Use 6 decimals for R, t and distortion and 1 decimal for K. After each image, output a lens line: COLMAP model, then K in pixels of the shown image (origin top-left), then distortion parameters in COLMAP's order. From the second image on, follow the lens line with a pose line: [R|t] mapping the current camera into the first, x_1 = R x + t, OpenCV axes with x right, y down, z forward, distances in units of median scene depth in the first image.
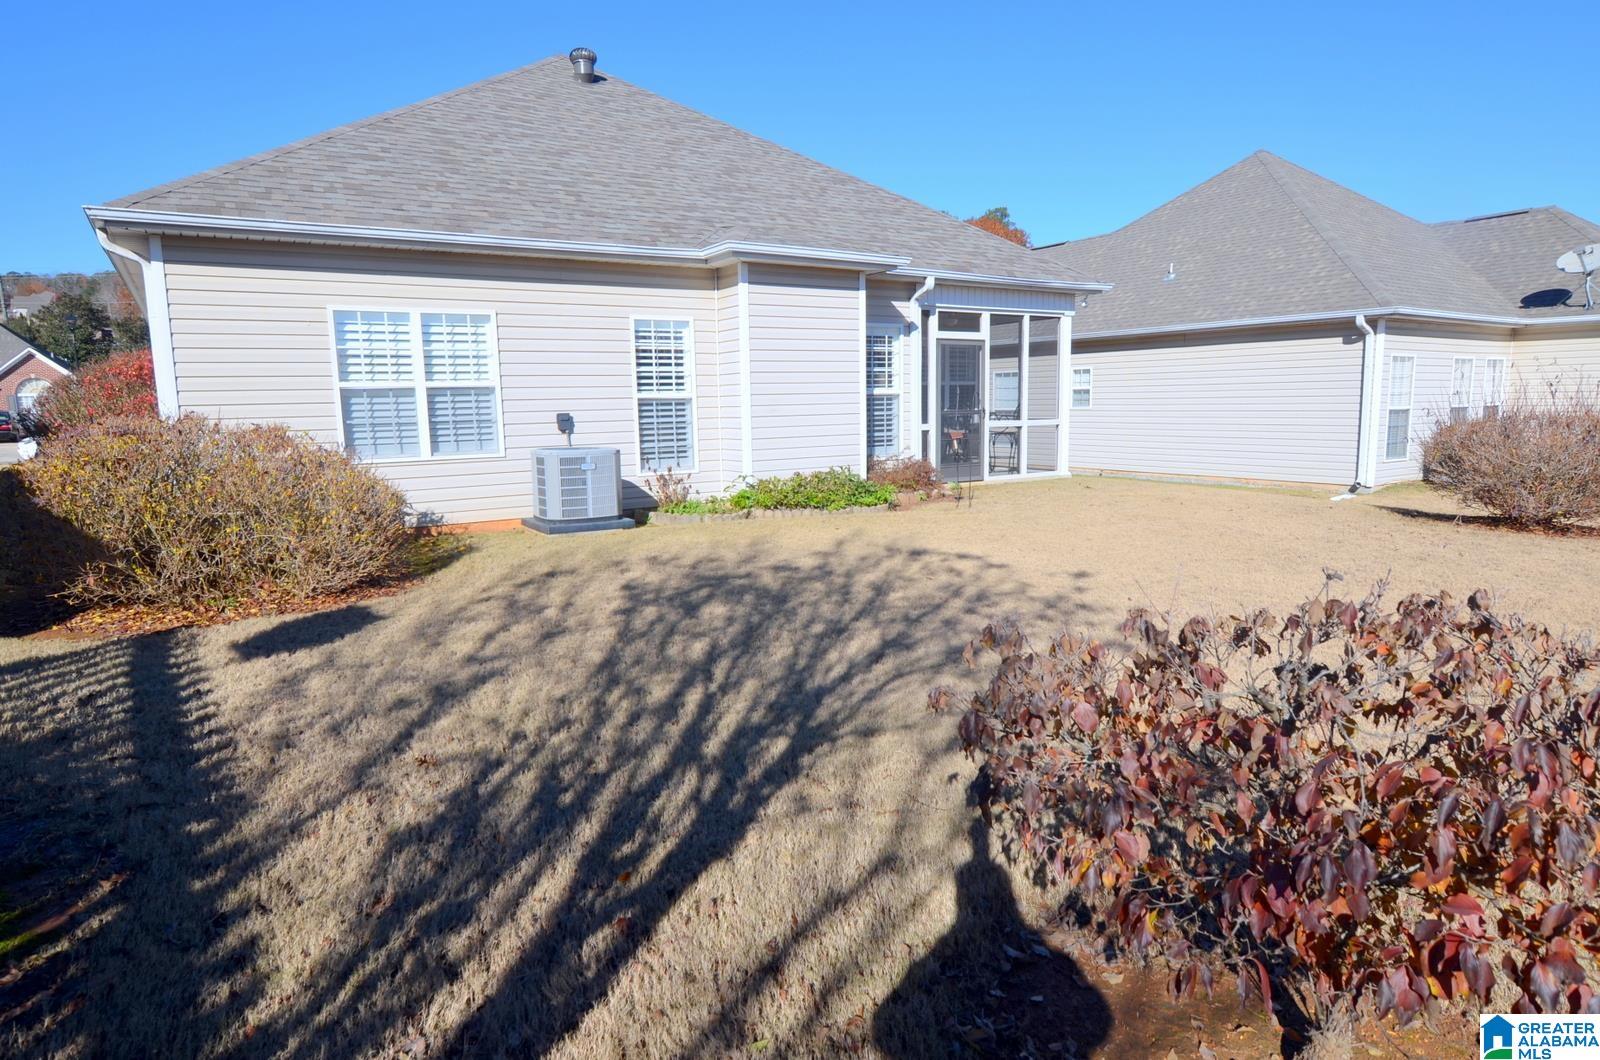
lens RADIAL K [[965.0, 0, 800.0], [0, 965.0, 530.0], [0, 0, 1]] dist [-0.023298, 0.000938]
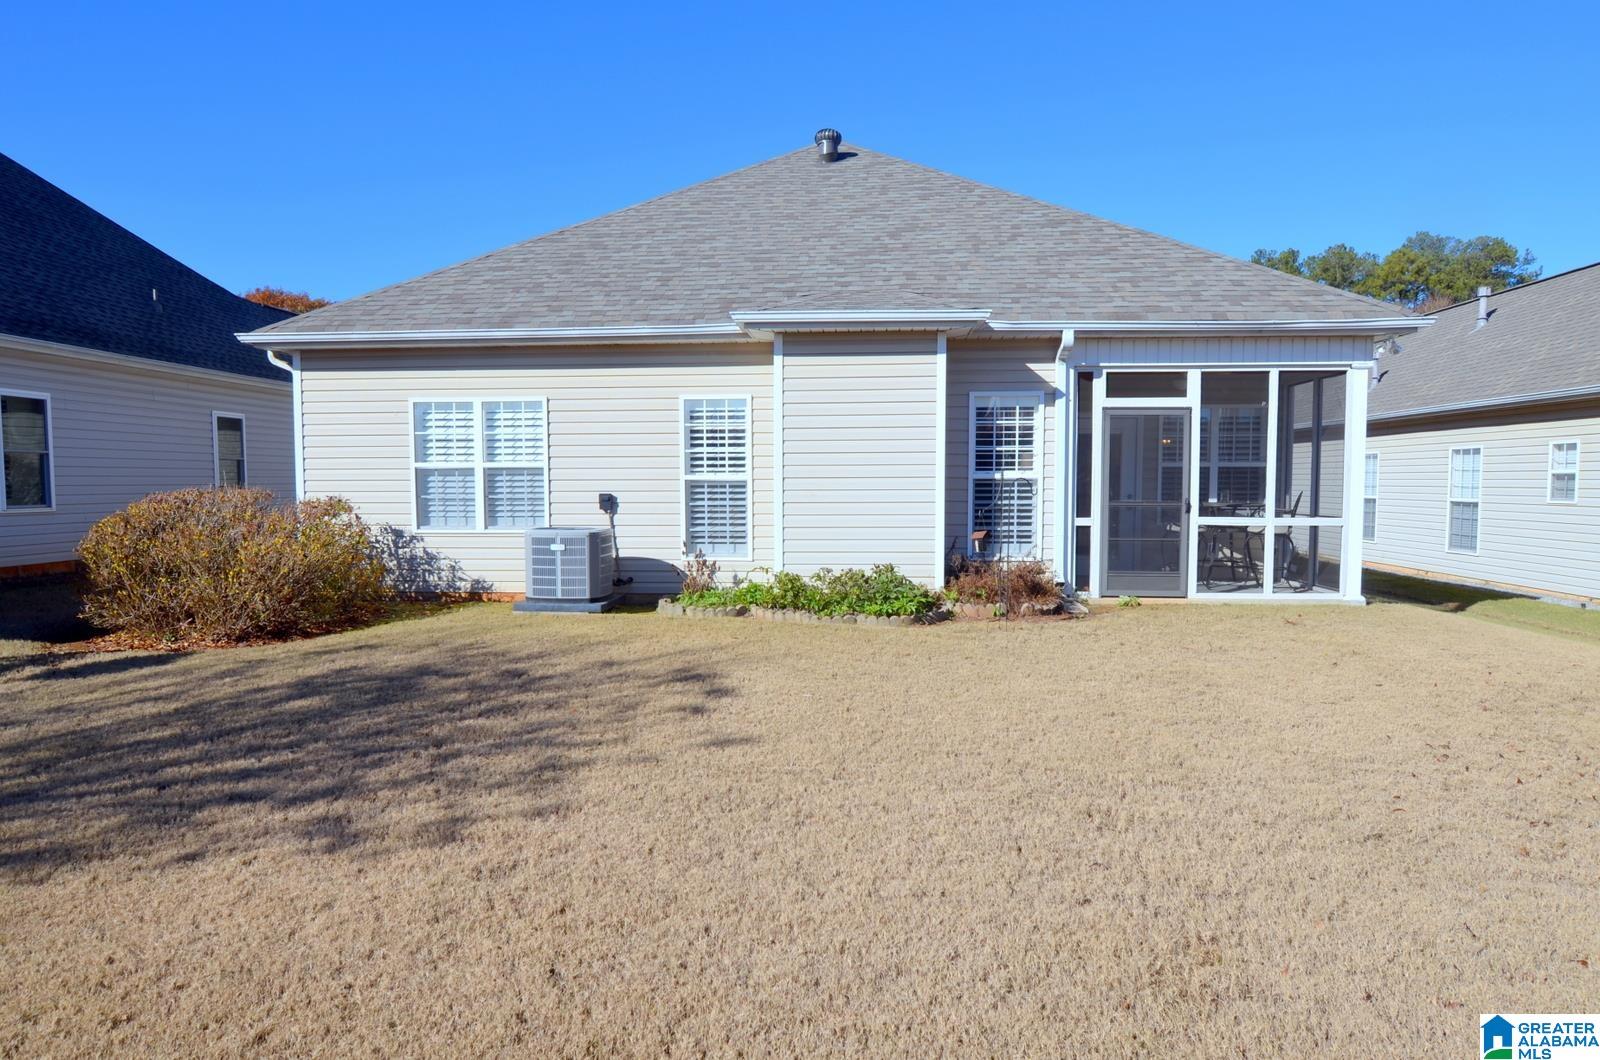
lens RADIAL K [[965.0, 0, 800.0], [0, 965.0, 530.0], [0, 0, 1]] dist [-0.023298, 0.000938]
pose [[0.785933, 0.047649, -0.616473, 0.520490], [-0.093954, 0.994652, -0.042901, -0.055837], [0.611132, 0.091637, 0.786206, 0.312666]]
